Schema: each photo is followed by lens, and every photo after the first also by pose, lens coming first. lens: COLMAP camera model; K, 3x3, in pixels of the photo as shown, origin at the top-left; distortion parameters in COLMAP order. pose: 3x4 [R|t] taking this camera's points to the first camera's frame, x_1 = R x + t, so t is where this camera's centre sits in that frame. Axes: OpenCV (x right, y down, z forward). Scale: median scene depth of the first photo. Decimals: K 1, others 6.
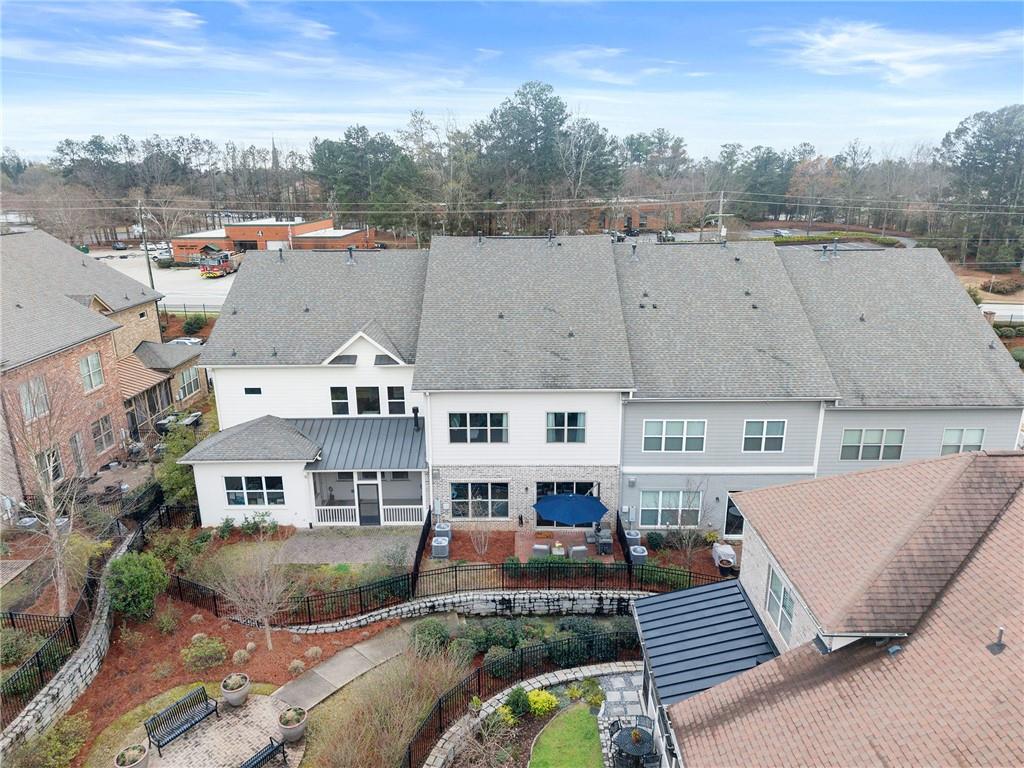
lens RADIAL K [[682.9, 0, 515.2], [0, 682.9, 379.4], [0, 0, 1]] dist [0.053313, -0.068826]
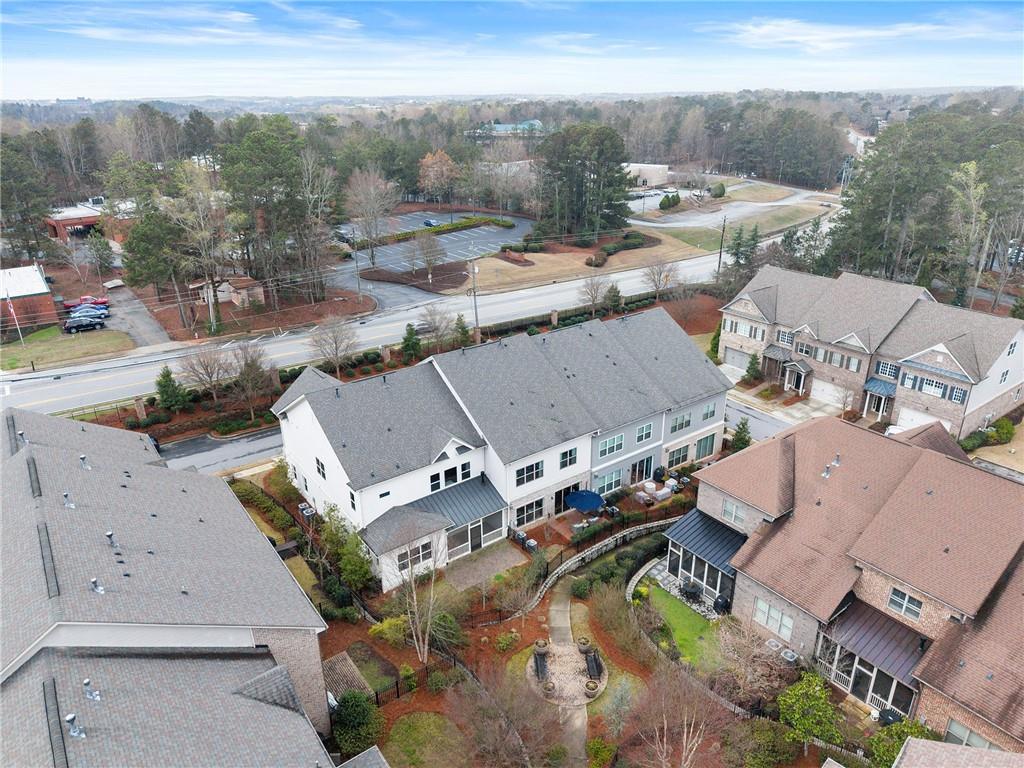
lens RADIAL K [[682.9, 0, 515.2], [0, 682.9, 379.4], [0, 0, 1]] dist [0.053313, -0.068826]
pose [[0.799492, -0.229391, 0.555151, -0.962041], [0.170778, 0.972873, 0.156053, -0.425203], [-0.575889, -0.029956, 0.816979, -0.373829]]
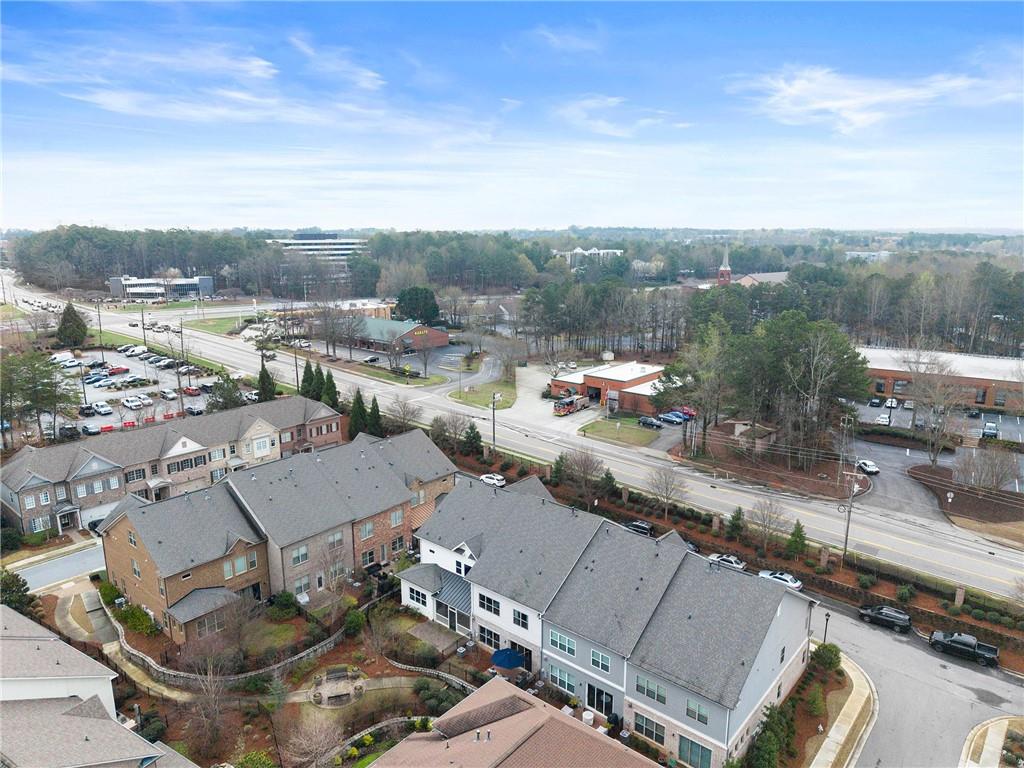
lens RADIAL K [[682.9, 0, 515.2], [0, 682.9, 379.4], [0, 0, 1]] dist [0.053313, -0.068826]
pose [[0.768195, 0.146530, -0.623222, 1.223502], [-0.183993, 0.982918, 0.004307, -0.635838], [0.613207, 0.111360, 0.782033, -0.706642]]
